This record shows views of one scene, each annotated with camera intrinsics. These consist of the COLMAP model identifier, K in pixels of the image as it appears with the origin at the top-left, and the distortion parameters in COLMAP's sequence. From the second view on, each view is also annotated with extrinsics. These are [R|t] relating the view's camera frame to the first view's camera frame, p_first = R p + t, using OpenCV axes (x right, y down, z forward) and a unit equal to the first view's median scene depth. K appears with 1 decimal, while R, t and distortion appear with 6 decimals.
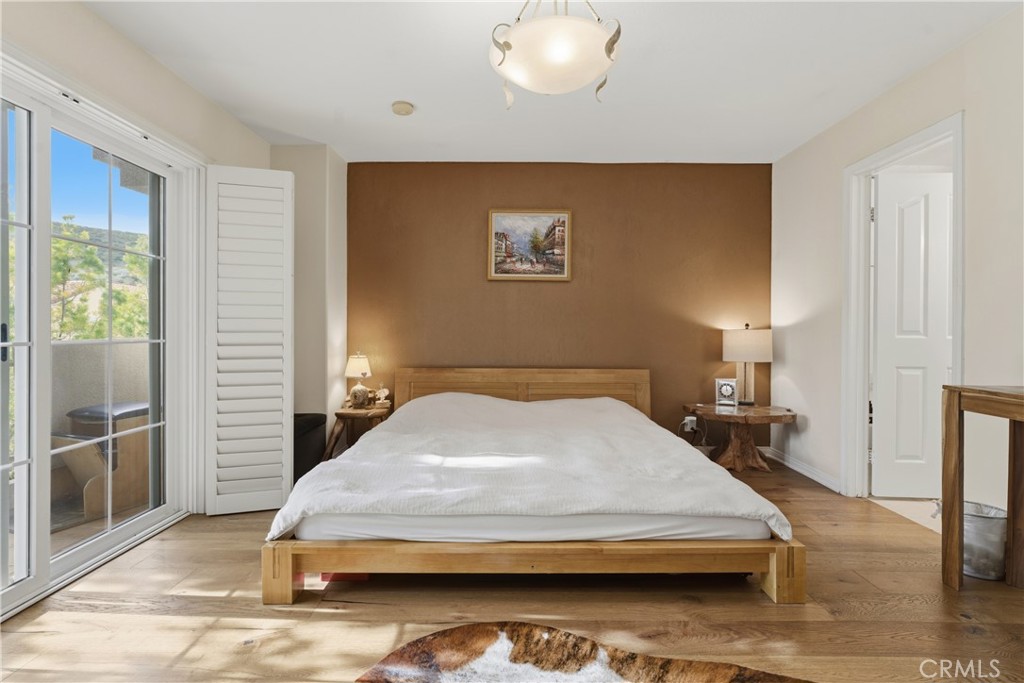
lens RADIAL K [[490.8, 0, 508.3], [0, 490.8, 333.4], [0, 0, 1]] dist [-0.003628, 0.000893]
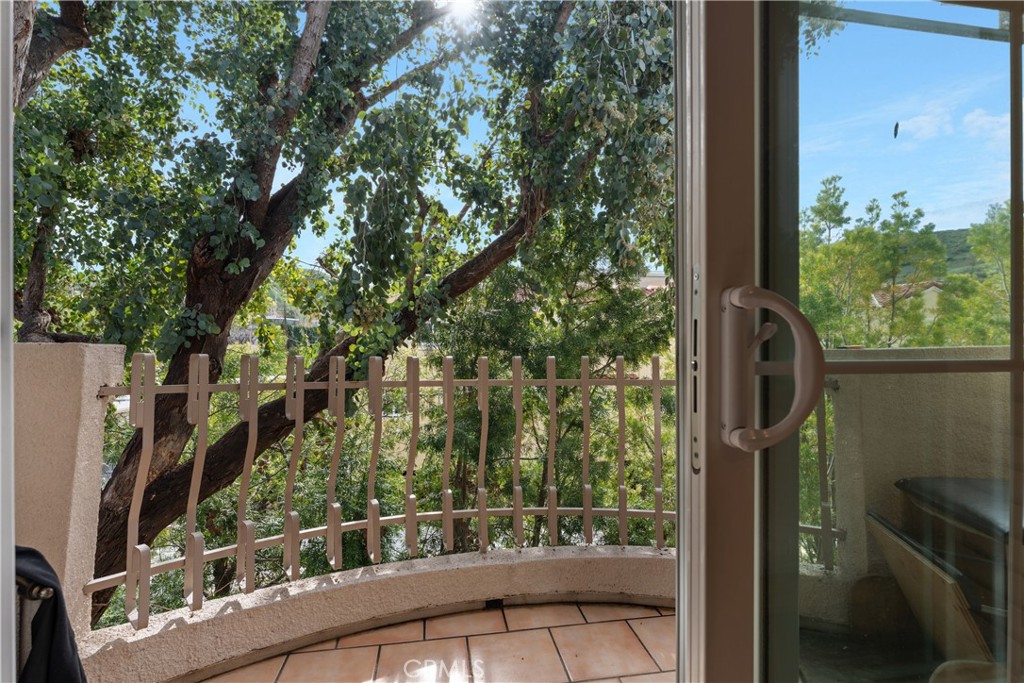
lens RADIAL K [[490.8, 0, 509.9], [0, 490.8, 333.1], [0, 0, 1]] dist [-0.003628, 0.000893]
pose [[0.165343, -0.010377, -0.986182, -0.329828], [-0.002669, 0.999936, -0.010969, 0.006895], [0.986233, 0.004445, 0.165304, 0.369708]]
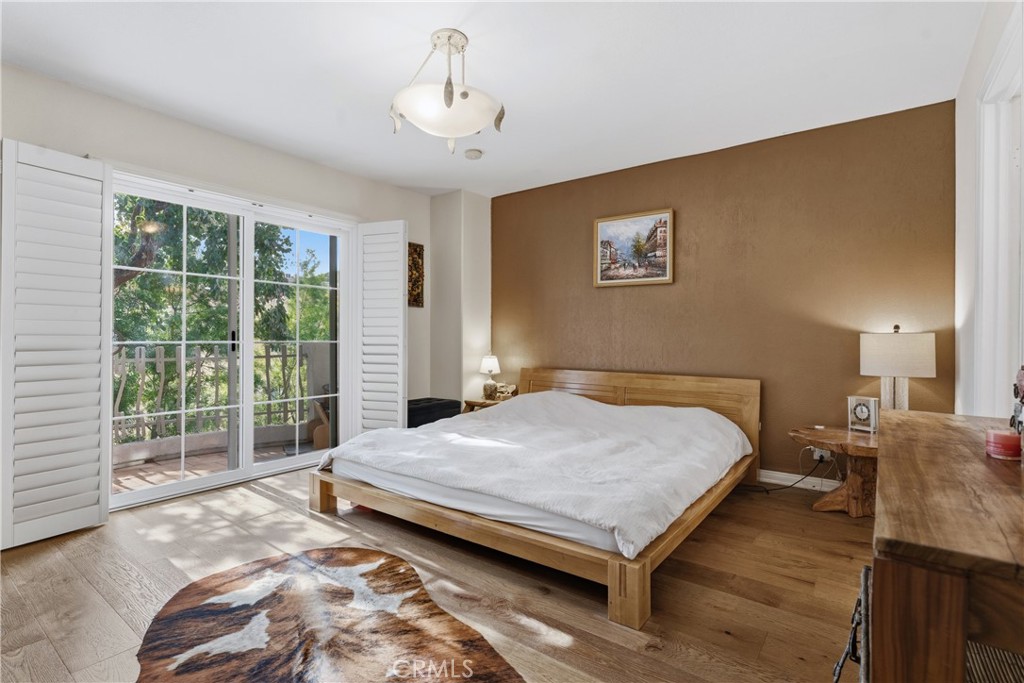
lens RADIAL K [[490.8, 0, 515.5], [0, 490.8, 336.2], [0, 0, 1]] dist [-0.003628, 0.000893]
pose [[0.804770, 0.000609, -0.593586, 0.446563], [-0.003237, 0.999989, -0.003363, 0.000591], [0.593577, 0.004628, 0.804764, 0.053915]]
